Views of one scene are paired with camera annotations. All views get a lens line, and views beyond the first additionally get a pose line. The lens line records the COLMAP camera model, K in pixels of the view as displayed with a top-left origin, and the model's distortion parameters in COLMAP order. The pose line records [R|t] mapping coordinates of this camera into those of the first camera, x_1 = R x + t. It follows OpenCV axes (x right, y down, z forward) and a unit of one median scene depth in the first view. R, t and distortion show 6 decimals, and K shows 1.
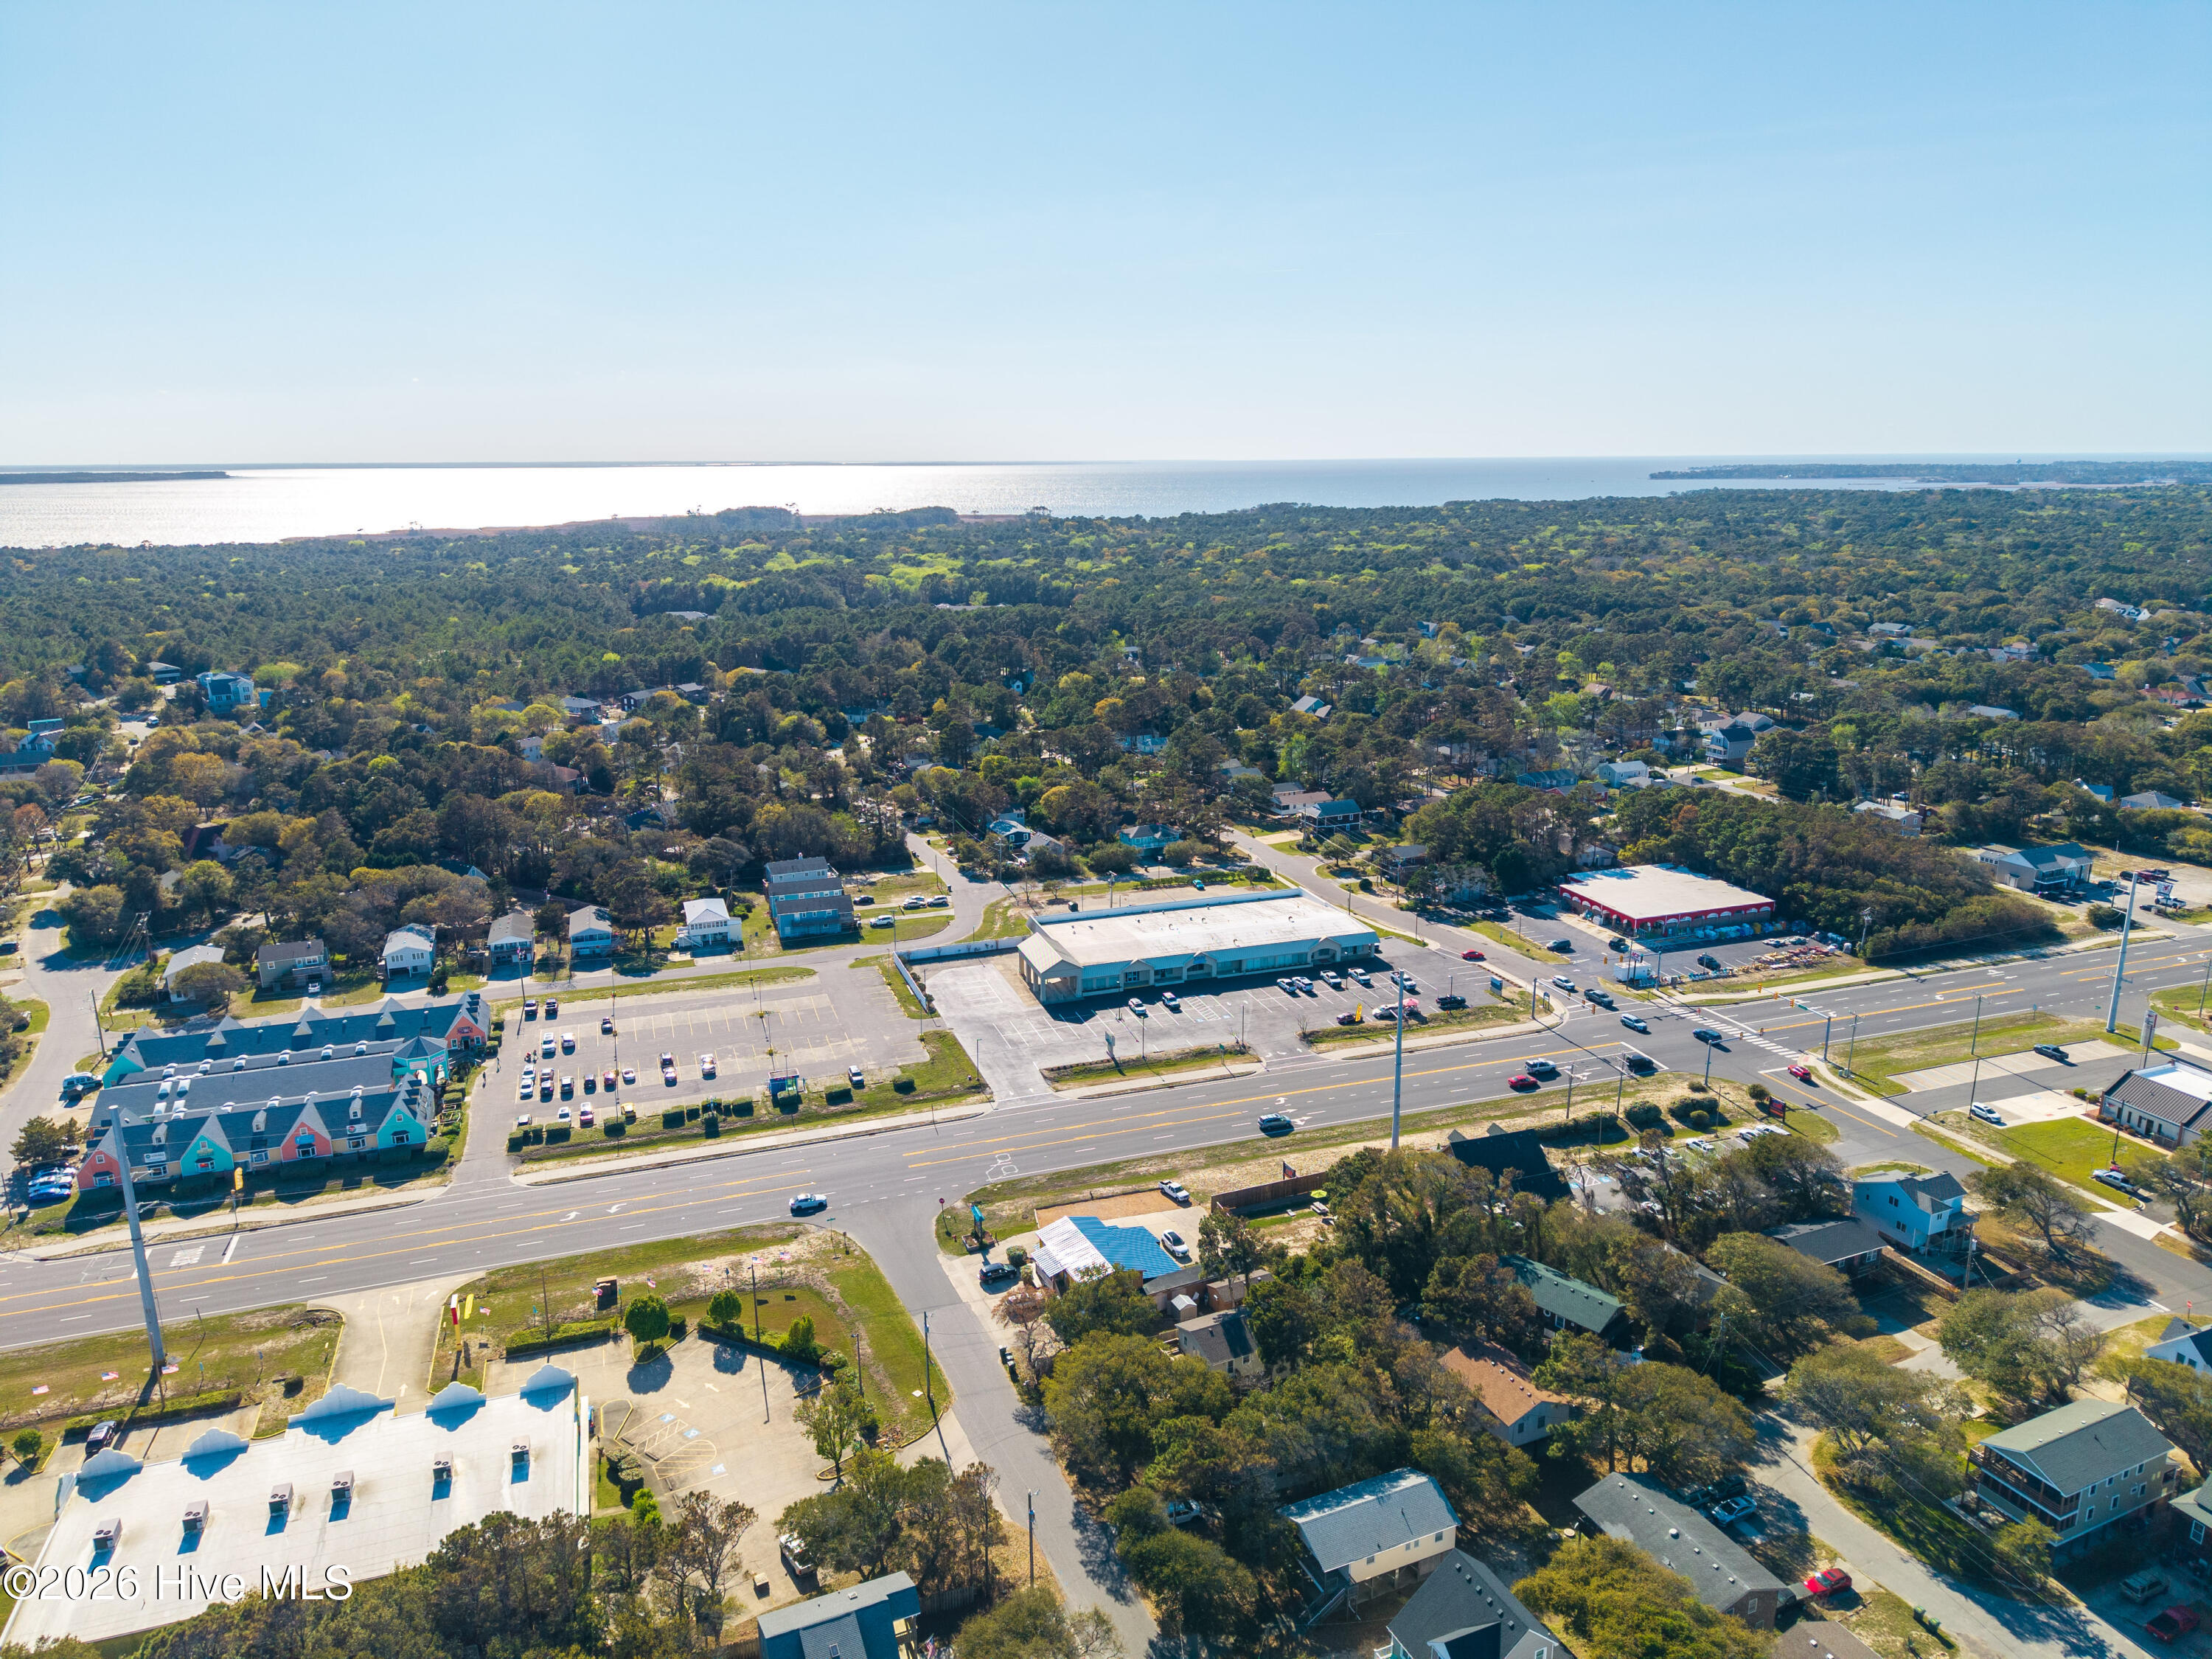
lens RADIAL K [[1457.6, 0, 1105.8], [0, 1457.6, 862.2], [0, 0, 1]] dist [0.079486, -0.098357]
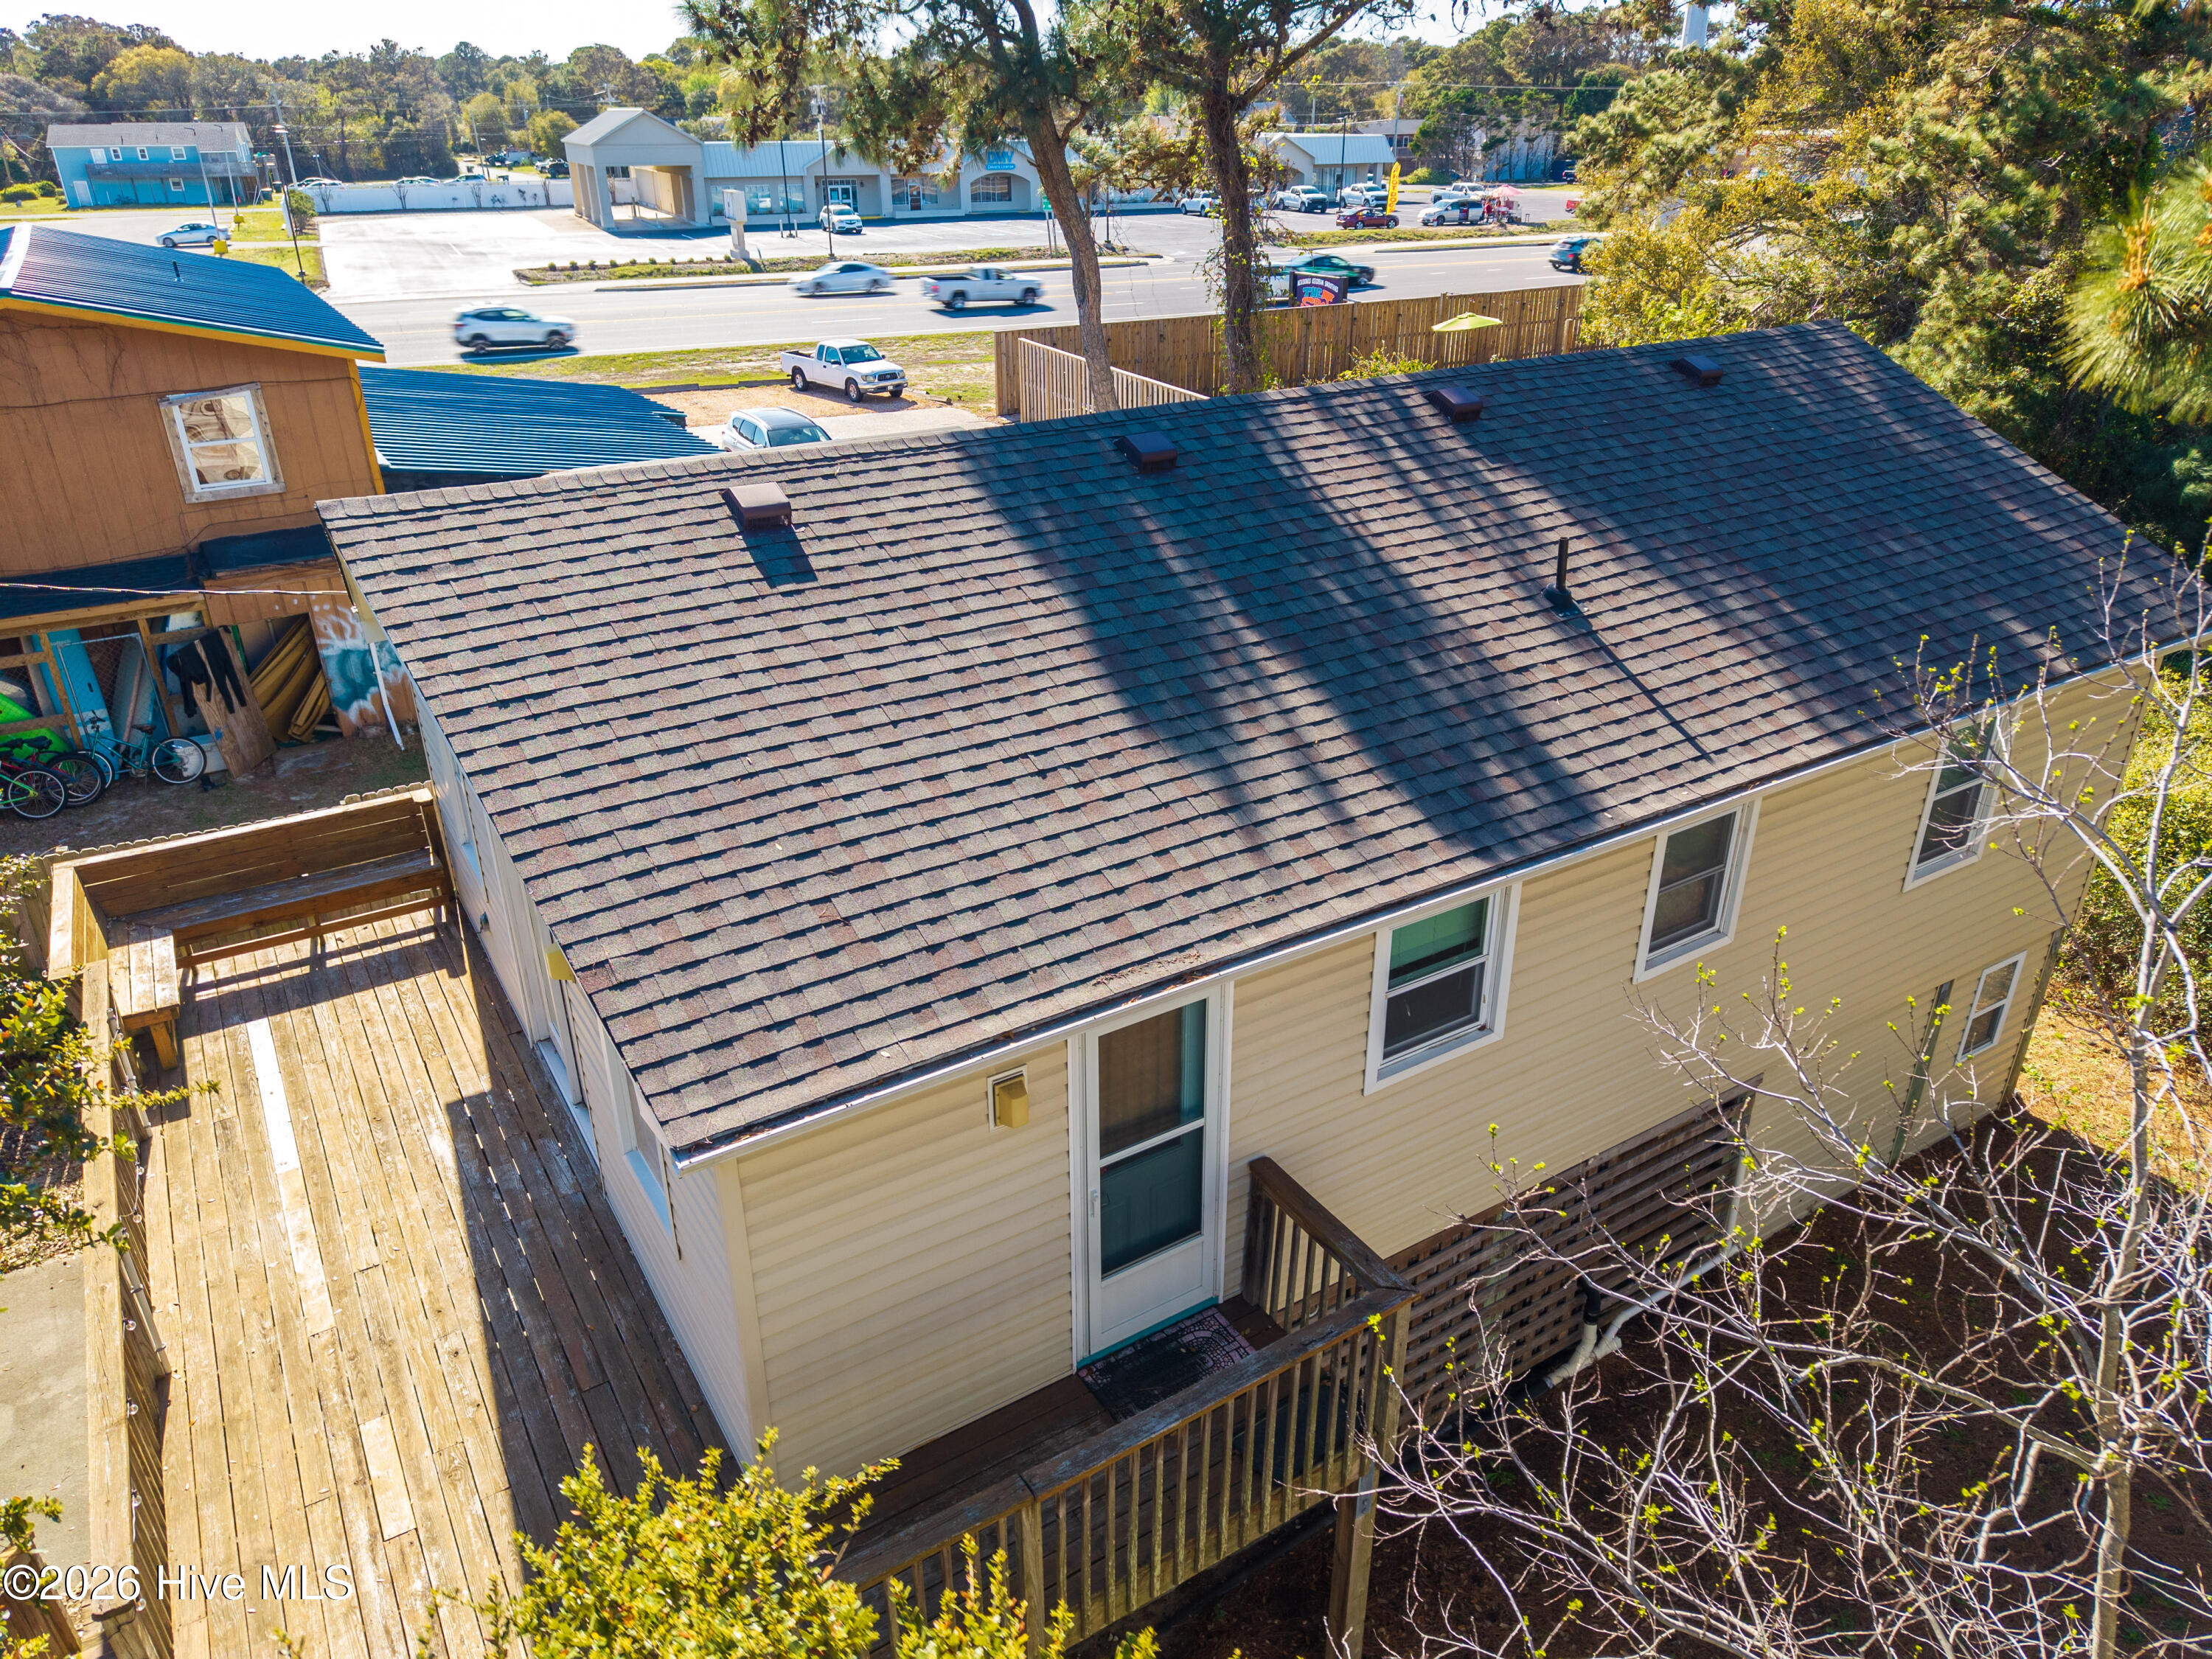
lens RADIAL K [[1473.3, 0, 1110.0], [0, 1473.3, 831.2], [0, 0, 1]] dist [0.048266, -0.052609]
pose [[0.994012, -0.047591, 0.098367, 0.046652], [0.029210, 0.983144, 0.180483, 0.191716], [-0.105298, -0.176529, 0.978647, 0.563768]]
